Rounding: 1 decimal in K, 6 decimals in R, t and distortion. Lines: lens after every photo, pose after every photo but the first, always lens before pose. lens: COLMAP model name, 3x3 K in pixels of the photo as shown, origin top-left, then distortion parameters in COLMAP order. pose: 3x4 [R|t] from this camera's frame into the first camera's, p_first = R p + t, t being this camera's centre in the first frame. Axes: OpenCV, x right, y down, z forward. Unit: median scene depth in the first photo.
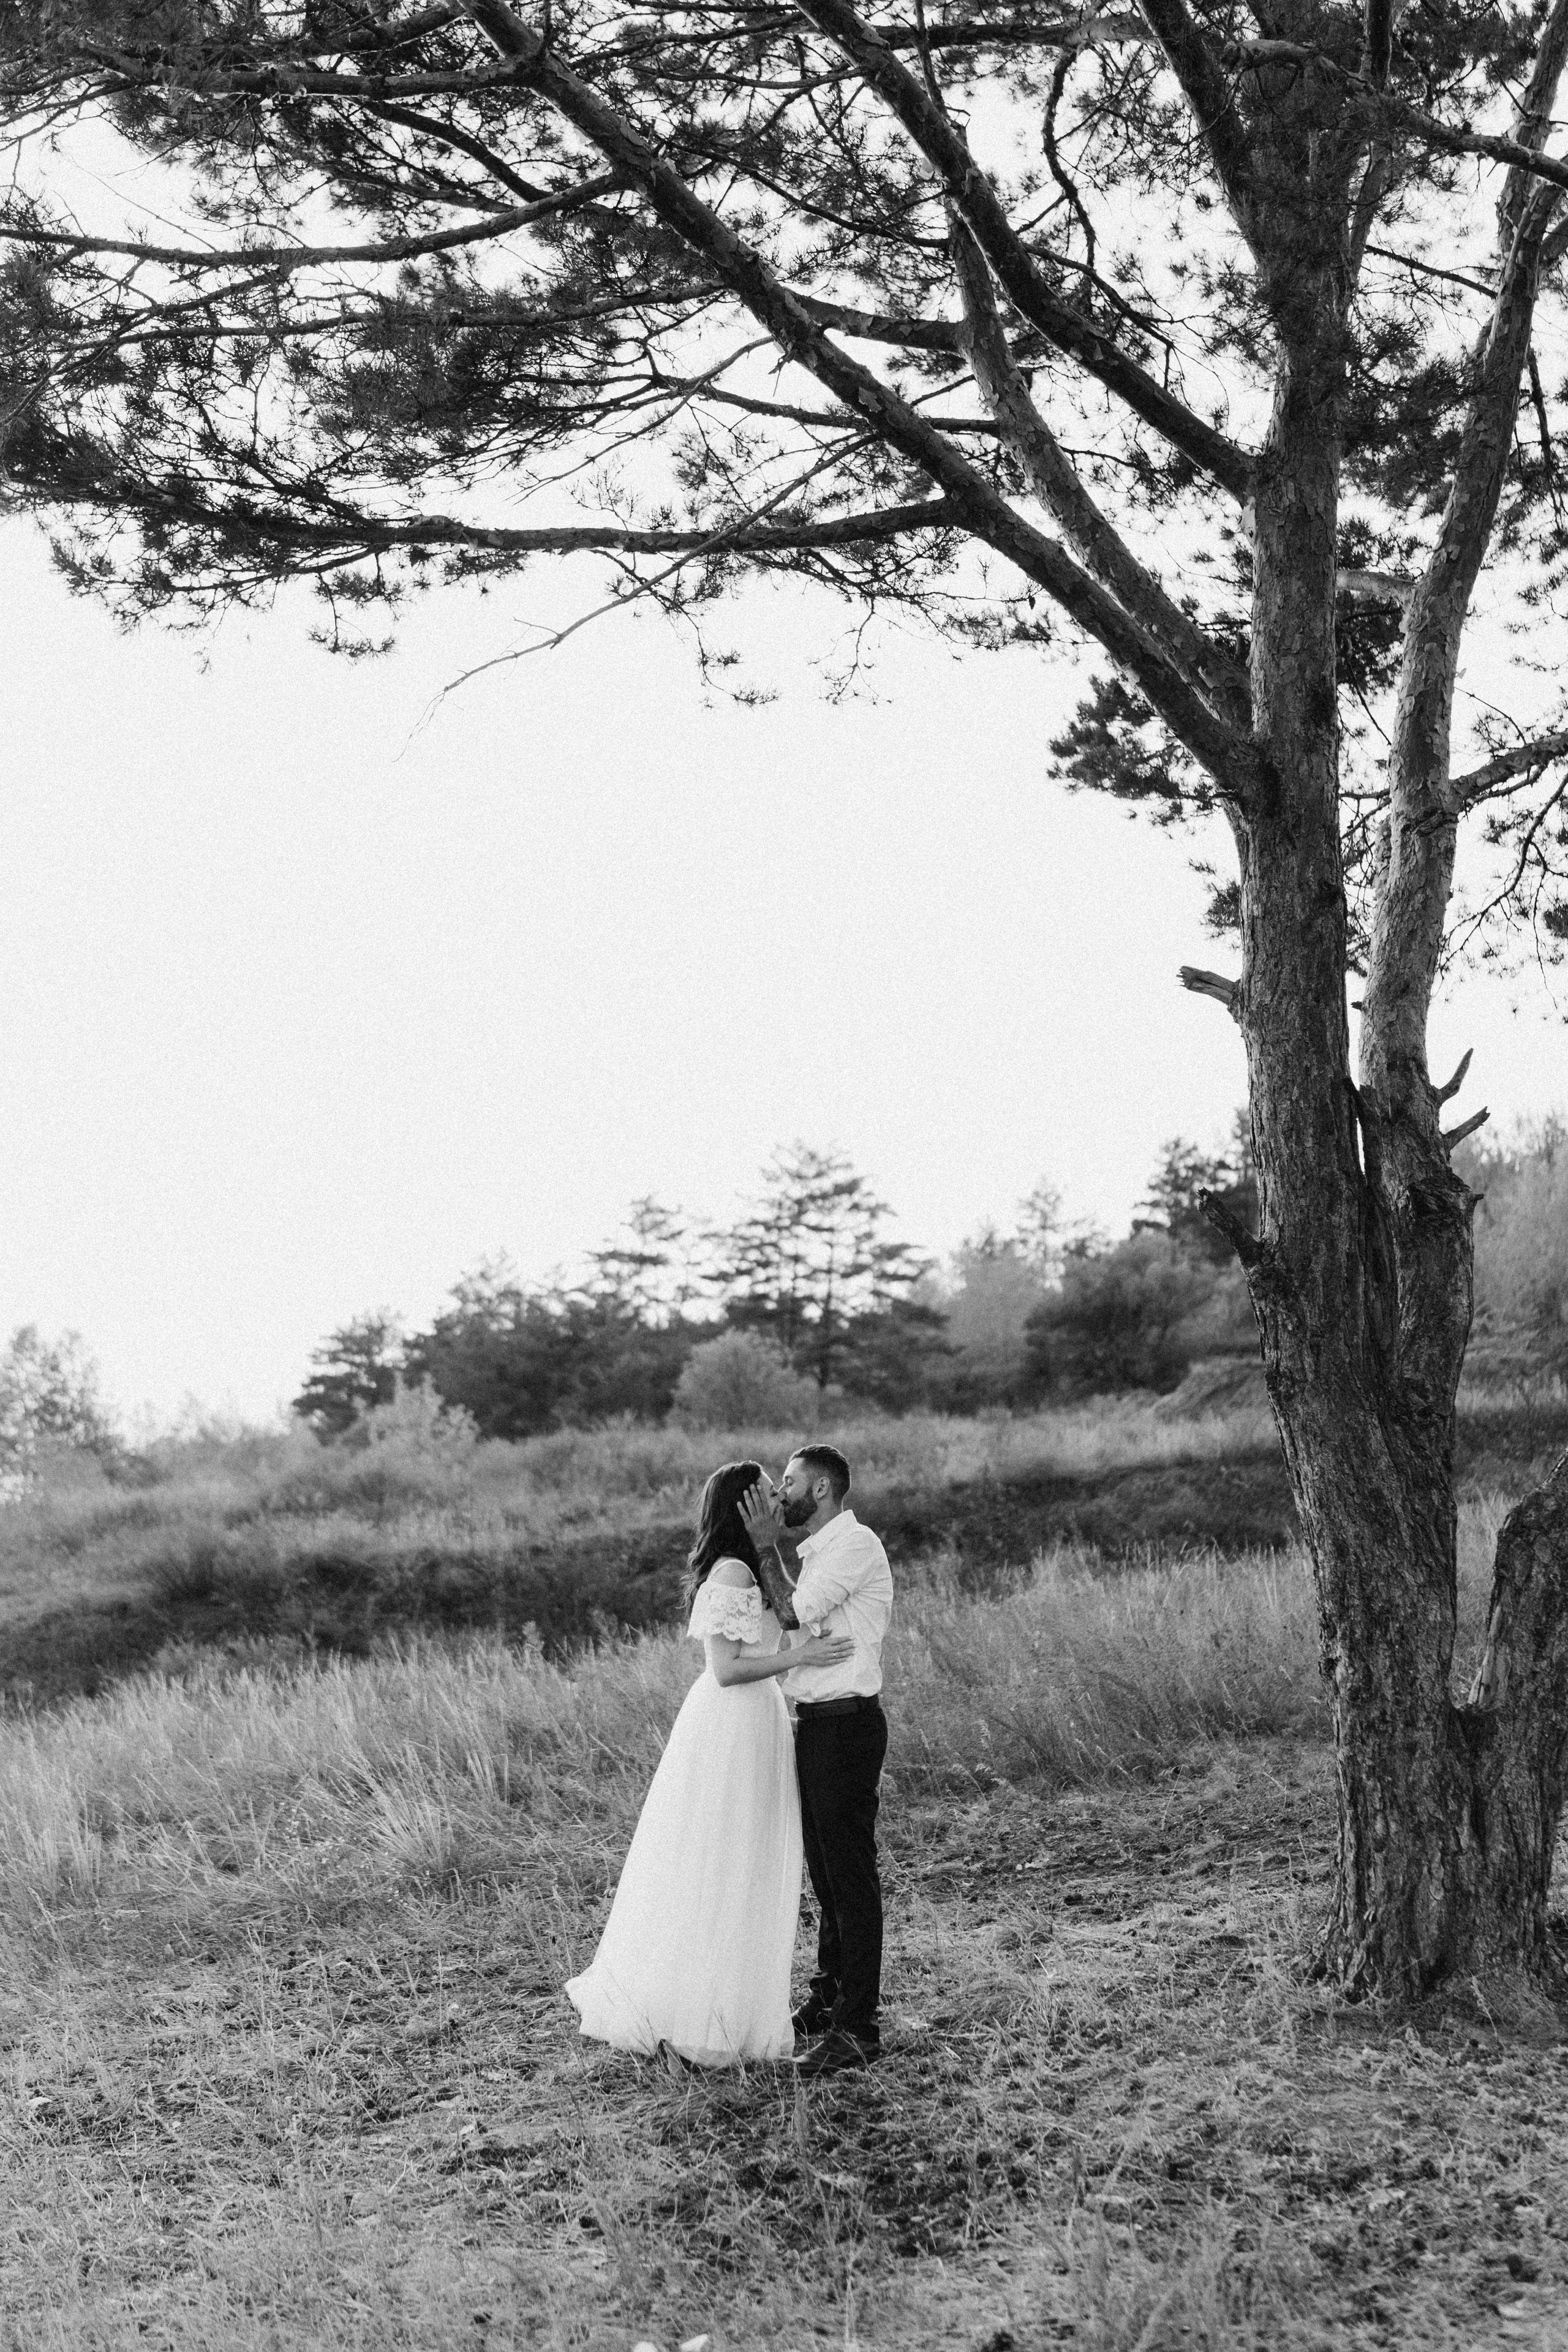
lens RADIAL K [[2375.7, 0, 779.0], [0, 2375.7, 1180.1], [0, 0, 1]] dist [0.007247, 0.000000]
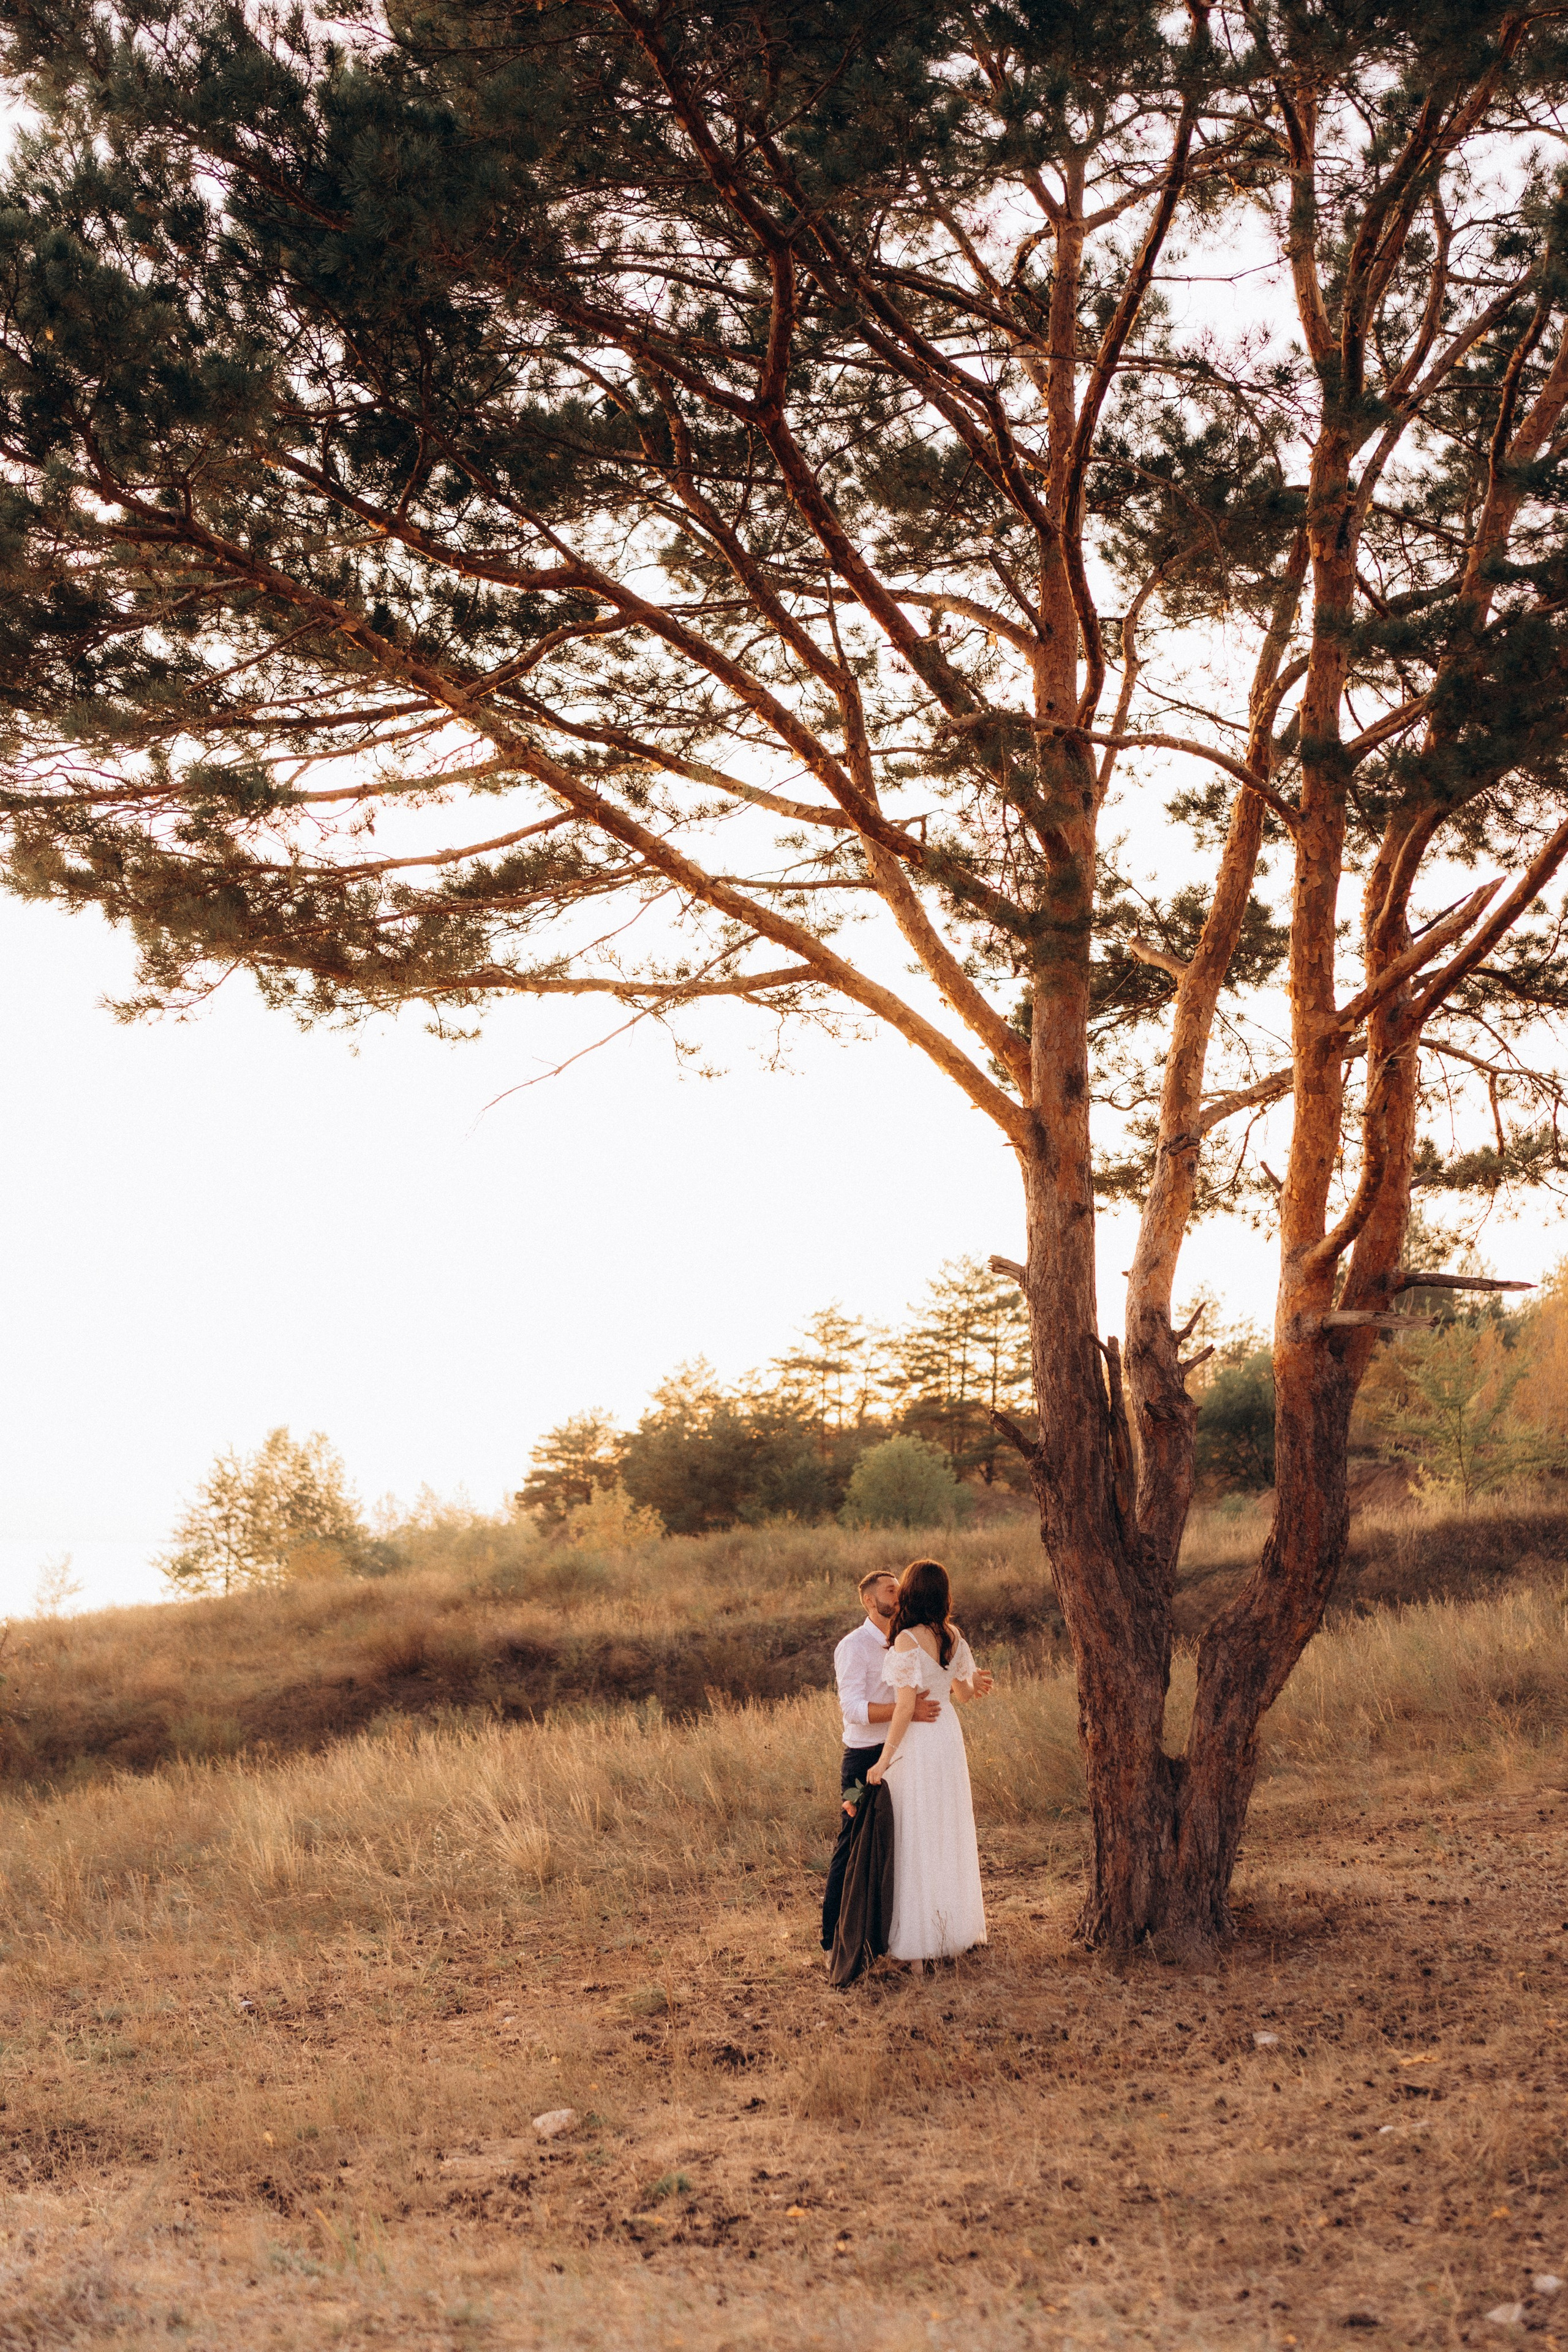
lens RADIAL K [[2375.7, 0, 789.0], [0, 2375.7, 1183.9], [0, 0, 1]] dist [0.007247, 0.000000]
pose [[0.994807, -0.012975, -0.100954, 0.039003], [0.009906, 0.999475, -0.030845, -0.017987], [0.101301, 0.029685, 0.994413, -0.099549]]
